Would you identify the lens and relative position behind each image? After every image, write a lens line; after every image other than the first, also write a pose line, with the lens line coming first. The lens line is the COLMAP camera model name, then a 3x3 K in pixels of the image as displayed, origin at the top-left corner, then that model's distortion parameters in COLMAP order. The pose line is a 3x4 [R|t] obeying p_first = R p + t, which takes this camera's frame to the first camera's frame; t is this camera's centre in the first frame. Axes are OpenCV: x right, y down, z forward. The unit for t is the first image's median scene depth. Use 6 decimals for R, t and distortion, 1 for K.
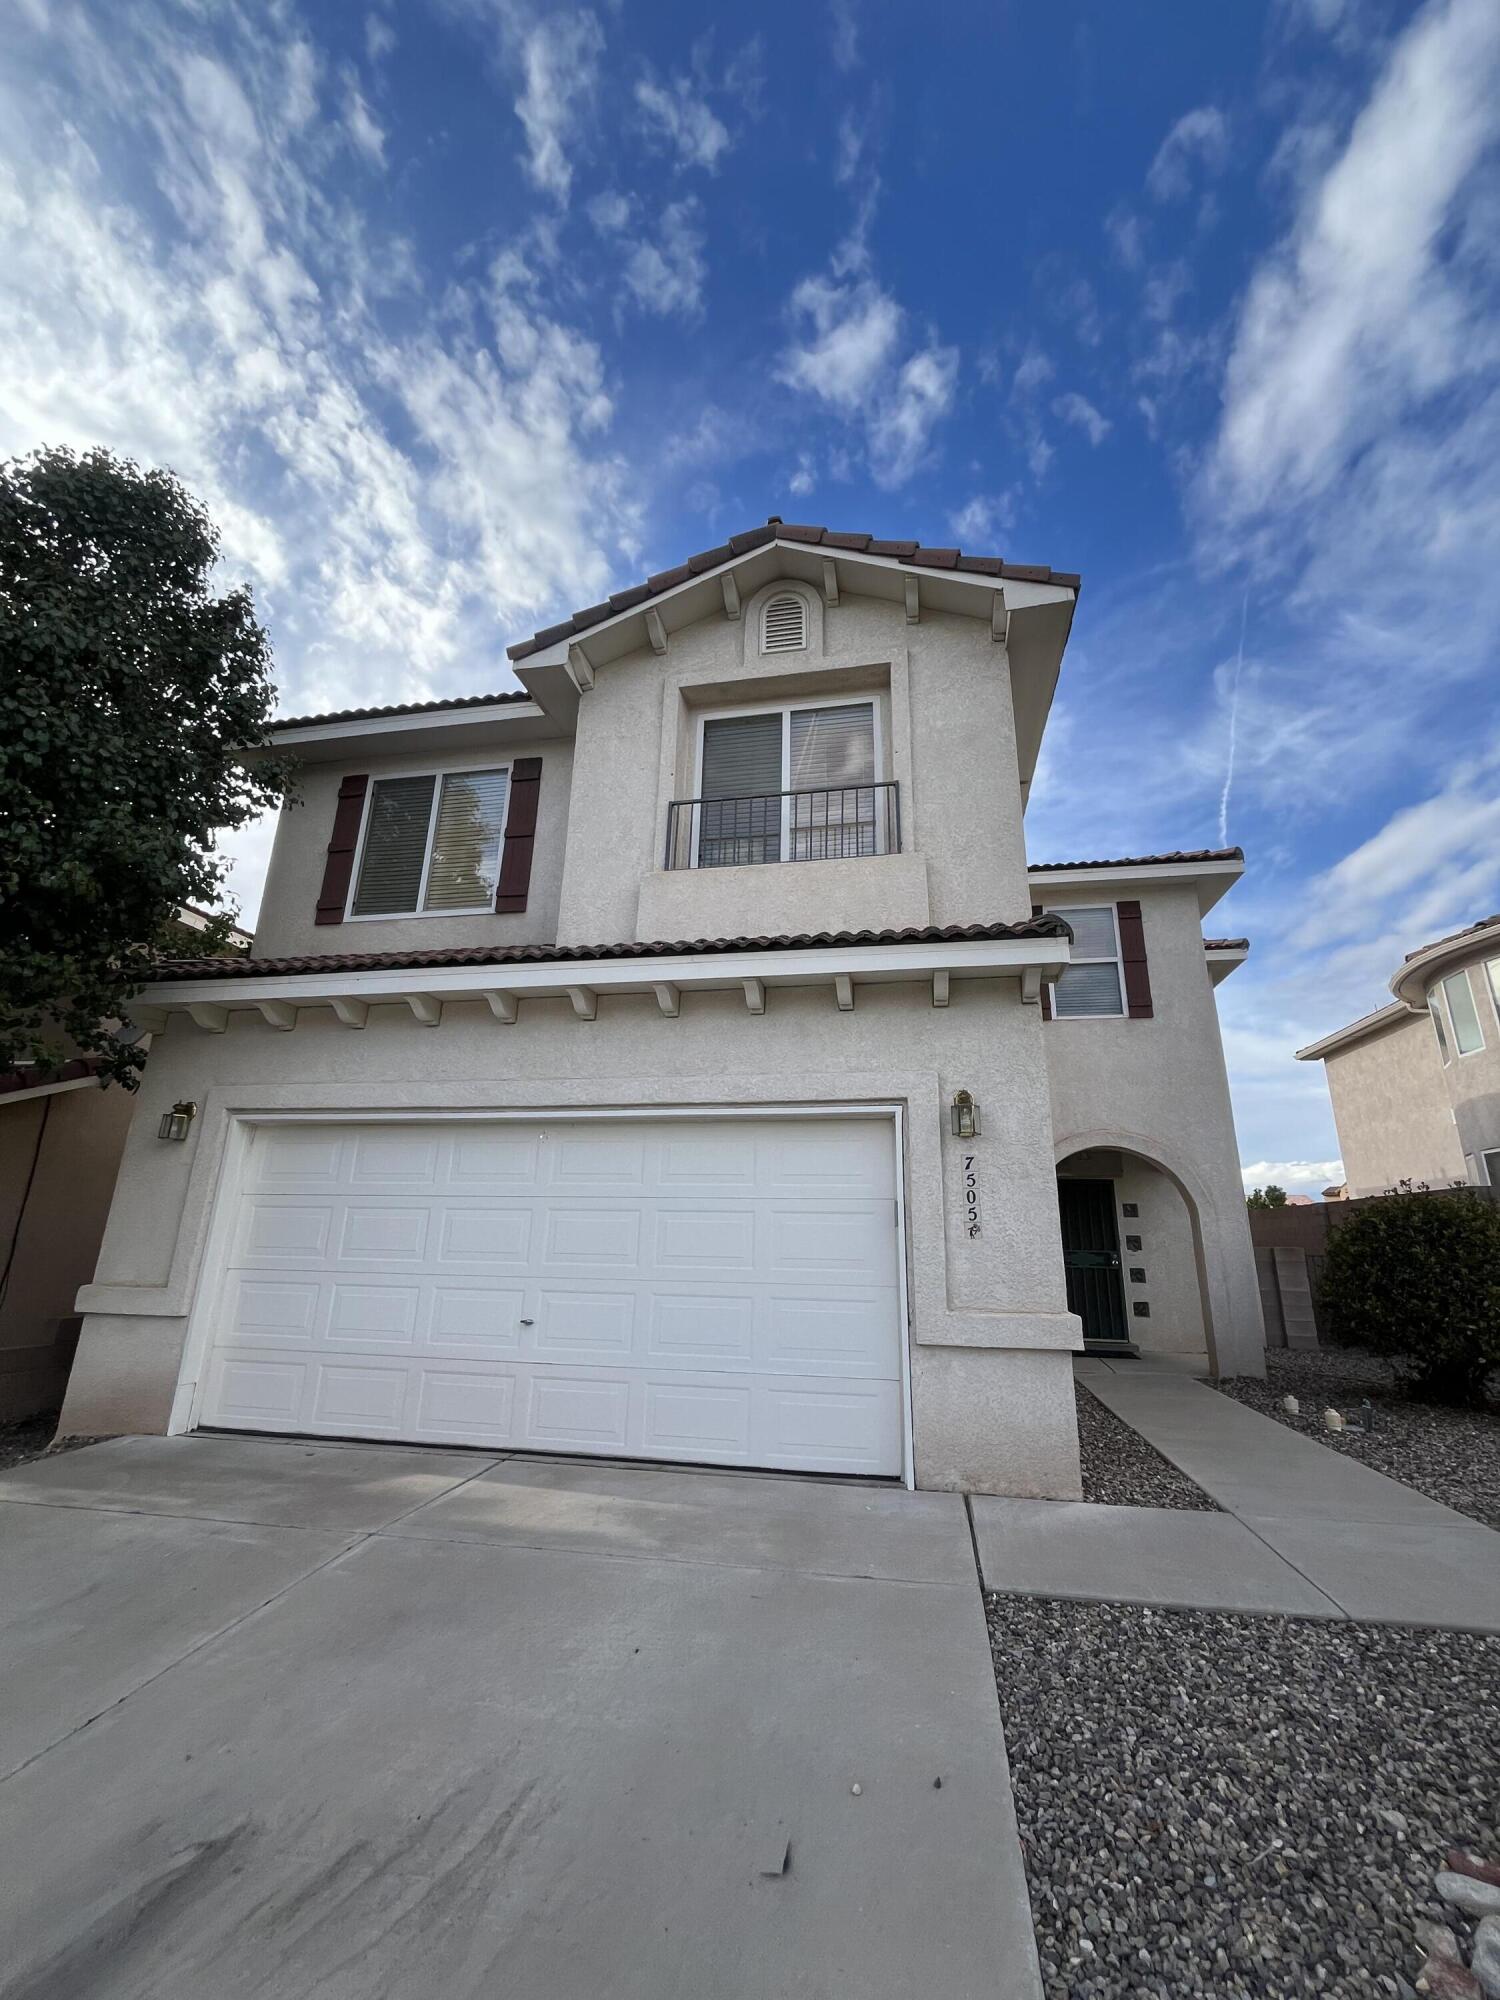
lens RADIAL K [[807.6, 0, 761.1], [0, 807.6, 1003.1], [0, 0, 1]] dist [-0.002485, 0.000513]
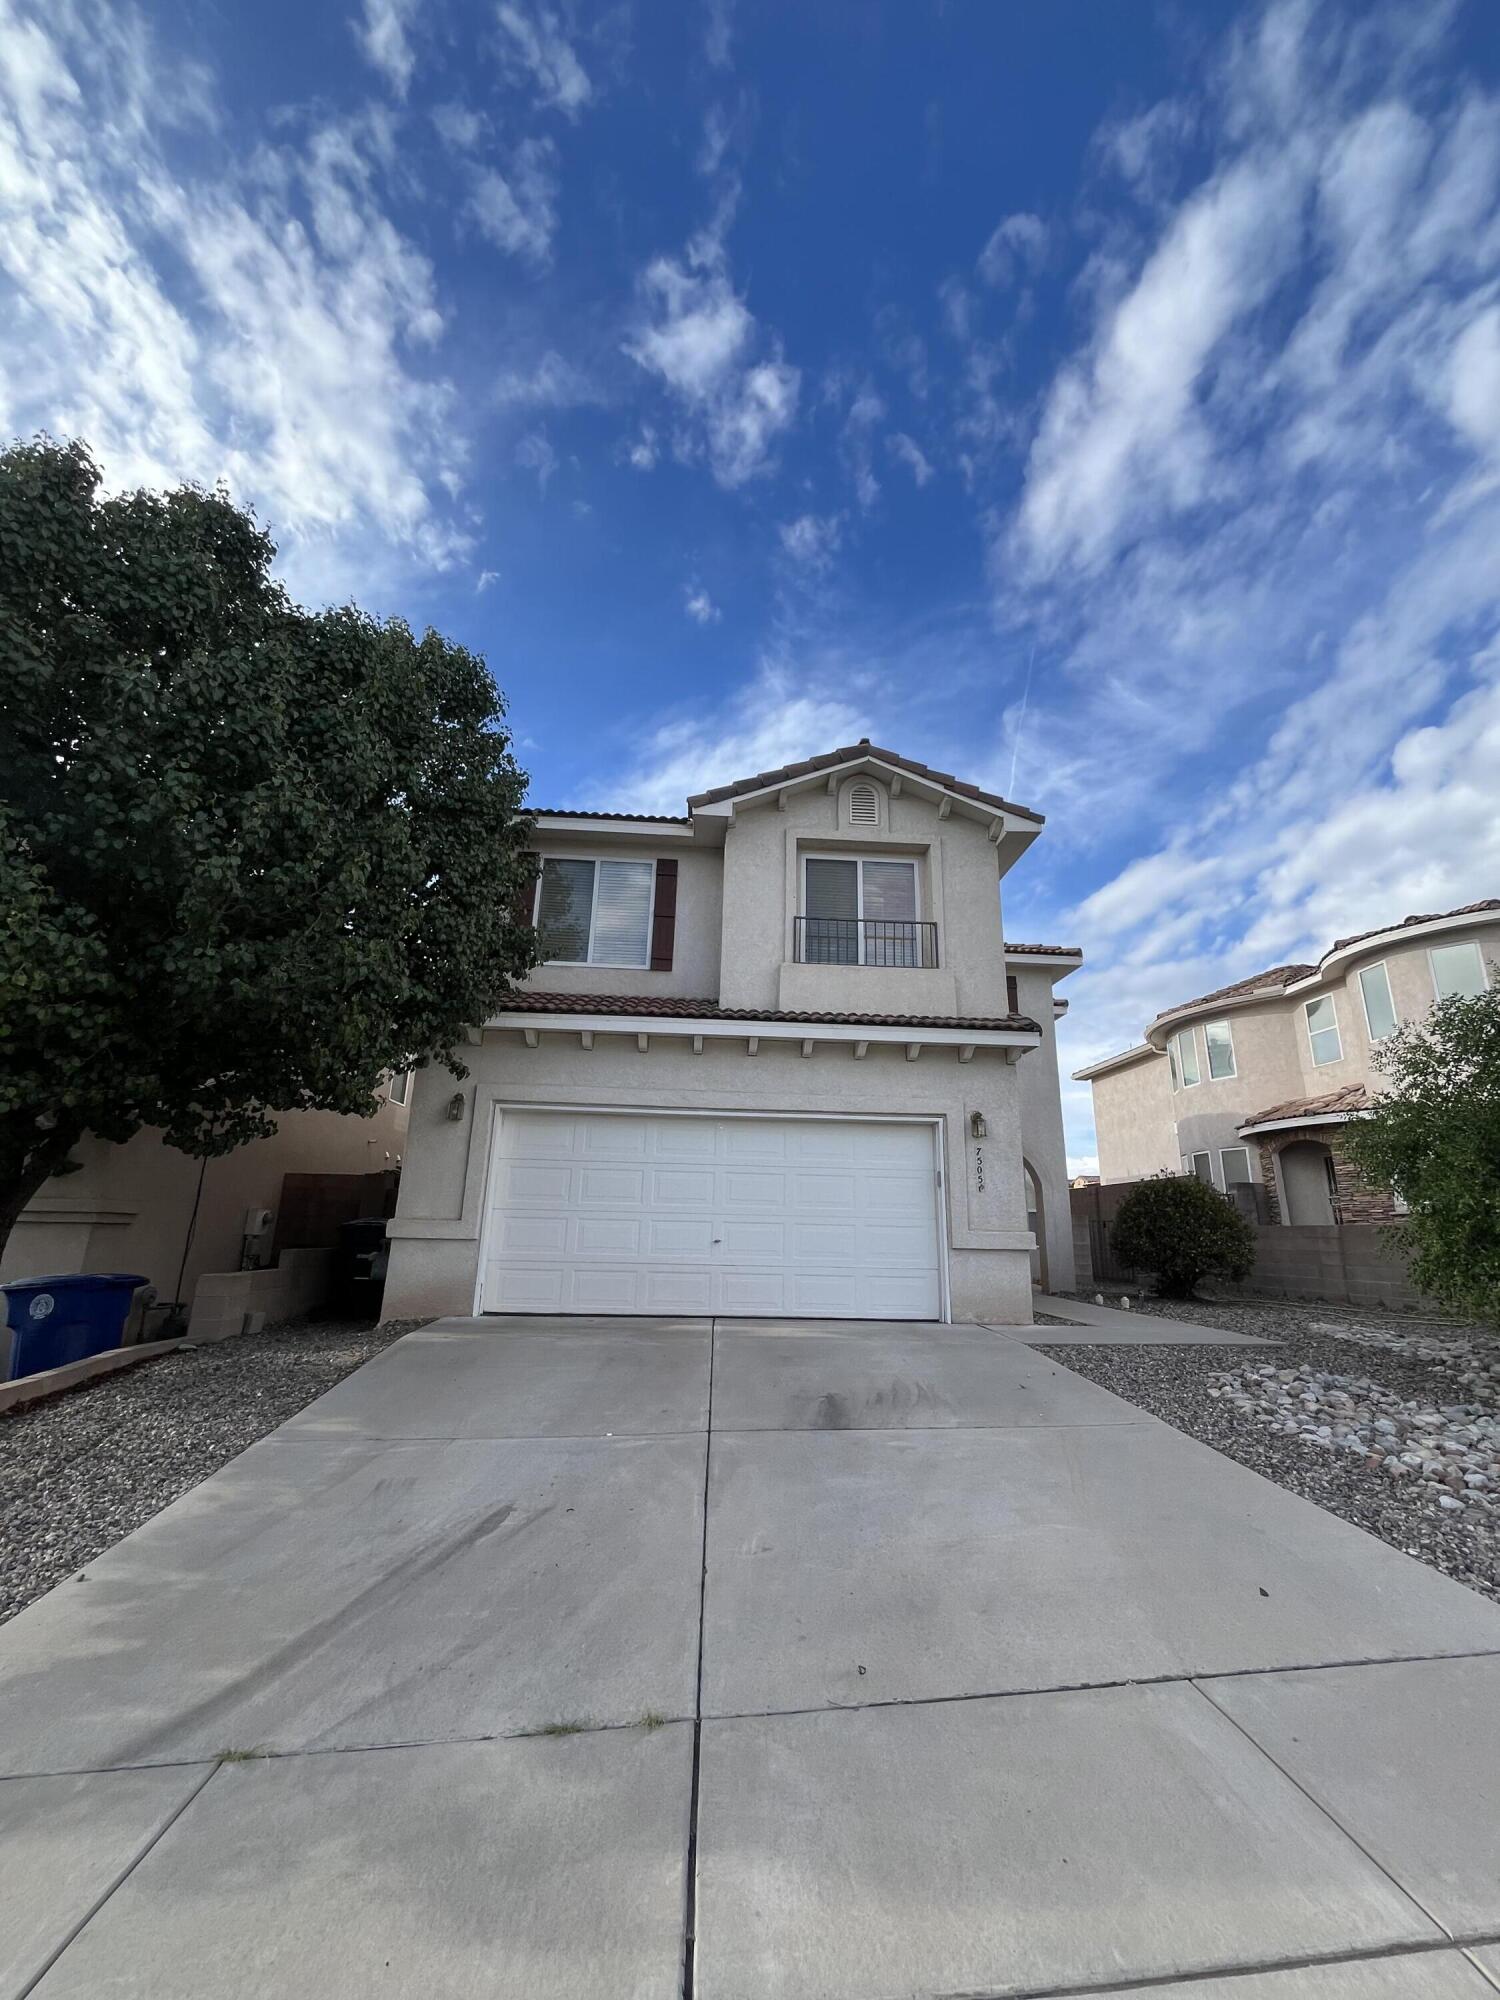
lens RADIAL K [[800.4, 0, 750.8], [0, 800.4, 995.2], [0, 0, 1]] dist [-0.004533, -0.000322]
pose [[0.970023, 0.073281, 0.231701, -0.561717], [-0.074890, 0.997190, -0.001855, -0.092048], [-0.231186, -0.015552, 0.972785, -0.520066]]
